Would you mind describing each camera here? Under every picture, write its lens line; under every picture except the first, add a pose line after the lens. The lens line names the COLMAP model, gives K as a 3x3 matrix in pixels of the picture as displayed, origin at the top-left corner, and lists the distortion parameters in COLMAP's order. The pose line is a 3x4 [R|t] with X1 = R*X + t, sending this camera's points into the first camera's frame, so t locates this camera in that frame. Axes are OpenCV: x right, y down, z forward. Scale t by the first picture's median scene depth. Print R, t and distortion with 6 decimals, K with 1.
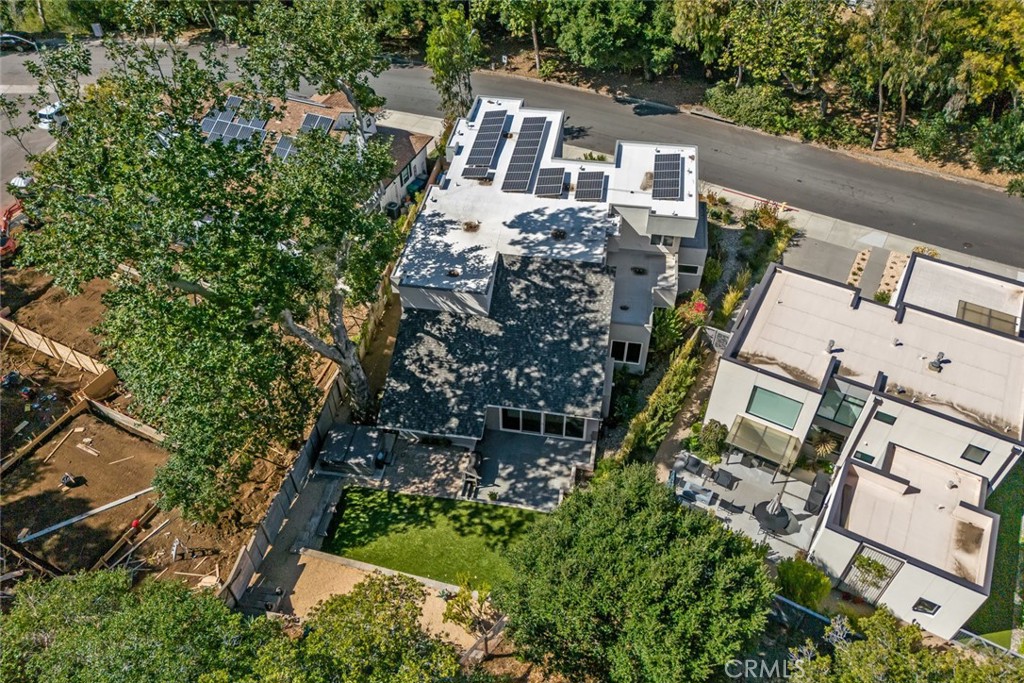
lens RADIAL K [[815.7, 0, 512.0], [0, 815.7, 341.5], [0, 0, 1]] dist [-0.004295, -0.003282]
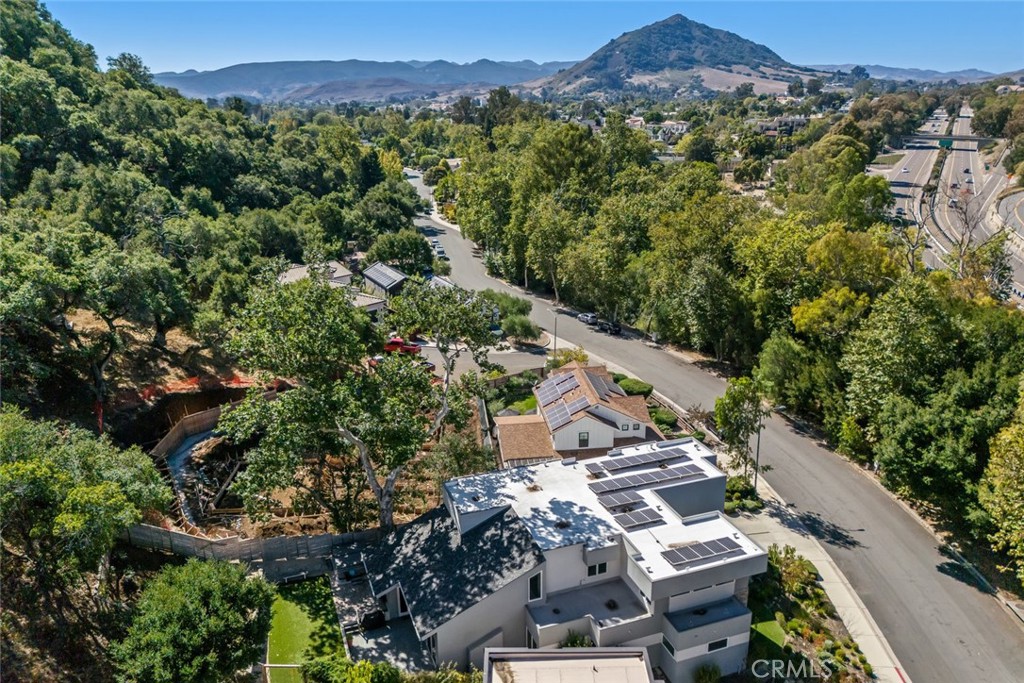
lens RADIAL K [[815.7, 0, 512.0], [0, 815.7, 341.5], [0, 0, 1]] dist [-0.004295, -0.003282]
pose [[0.474253, 0.288260, -0.831859, 0.897494], [-0.608365, 0.790295, -0.072980, -0.207091], [0.636377, 0.540685, 0.550167, 0.192998]]
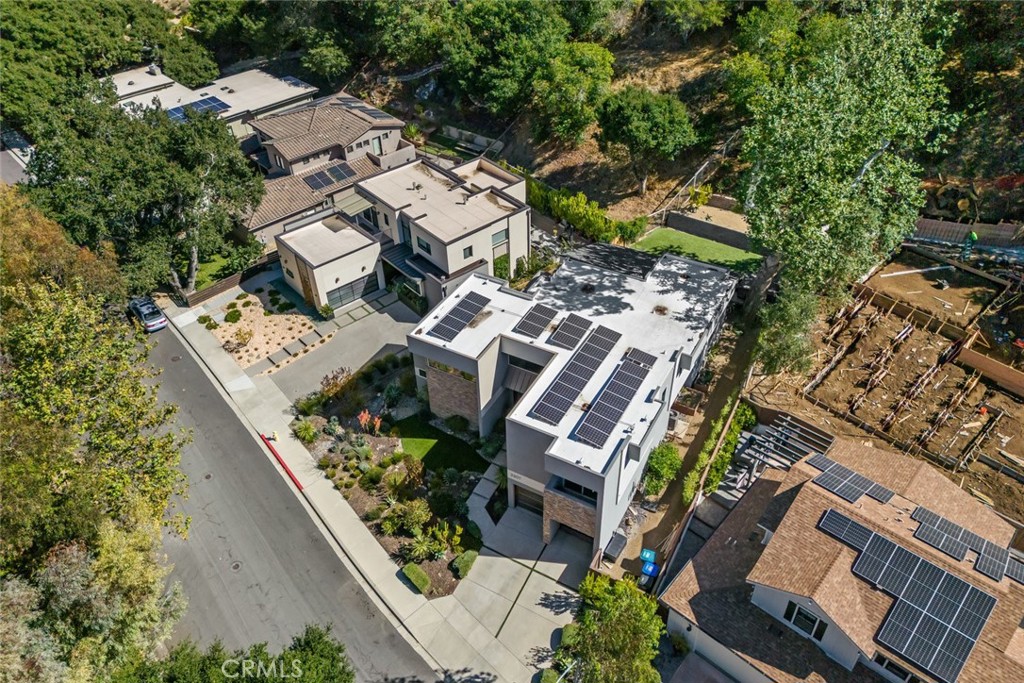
lens RADIAL K [[815.7, 0, 512.0], [0, 815.7, 341.5], [0, 0, 1]] dist [-0.004295, -0.003282]
pose [[-0.941410, -0.194100, 0.275811, -0.175812], [0.239087, 0.192713, 0.951682, -1.268654], [-0.237874, 0.961866, -0.135015, 1.260747]]
